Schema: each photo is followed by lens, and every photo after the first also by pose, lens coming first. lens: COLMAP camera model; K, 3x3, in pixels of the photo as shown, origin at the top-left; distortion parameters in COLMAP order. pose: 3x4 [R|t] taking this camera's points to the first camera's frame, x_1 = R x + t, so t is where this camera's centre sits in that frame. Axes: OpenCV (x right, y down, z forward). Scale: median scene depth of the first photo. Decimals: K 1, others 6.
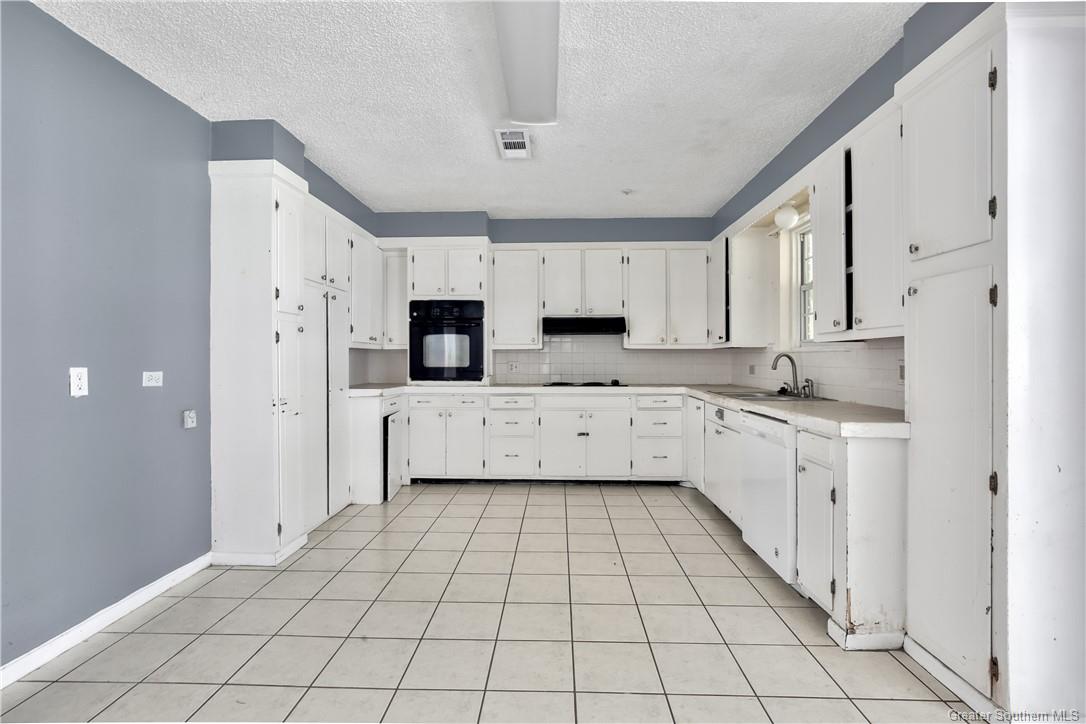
lens RADIAL K [[498.6, 0, 551.9], [0, 498.6, 361.6], [0, 0, 1]] dist [-0.003470, 0.001380]
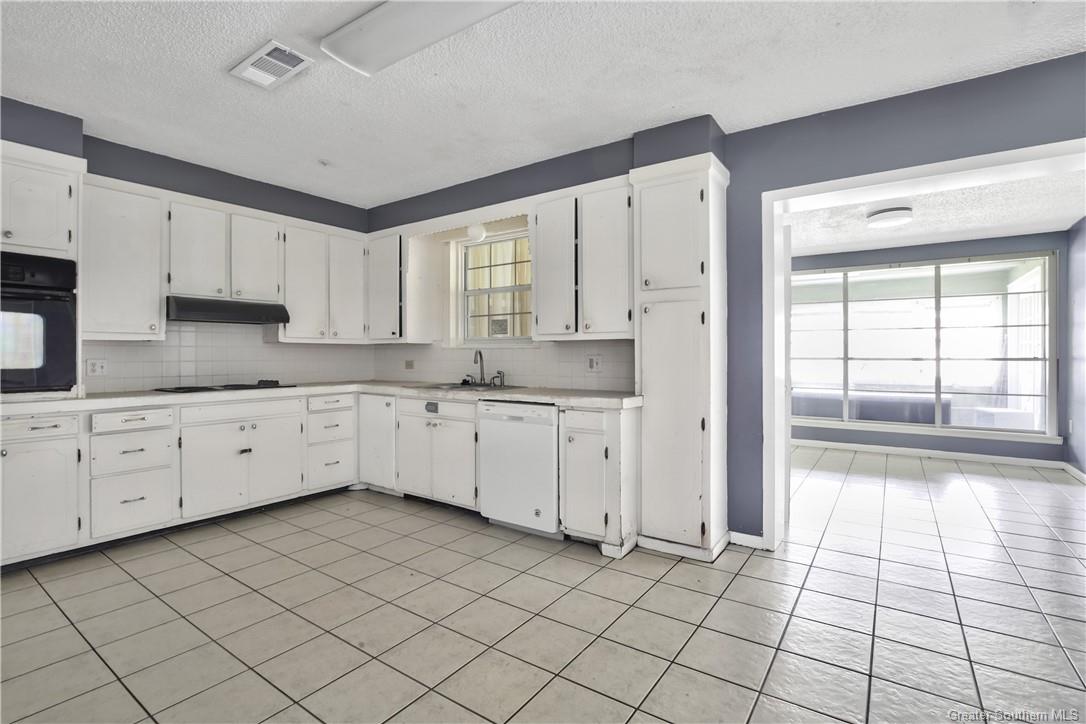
lens RADIAL K [[498.6, 0, 558.3], [0, 498.6, 356.2], [0, 0, 1]] dist [-0.003470, 0.001380]
pose [[0.560573, -0.003485, 0.828098, -0.311826], [0.006246, 0.999980, -0.000020, 0.000155], [-0.828082, 0.005183, 0.560584, 0.159361]]
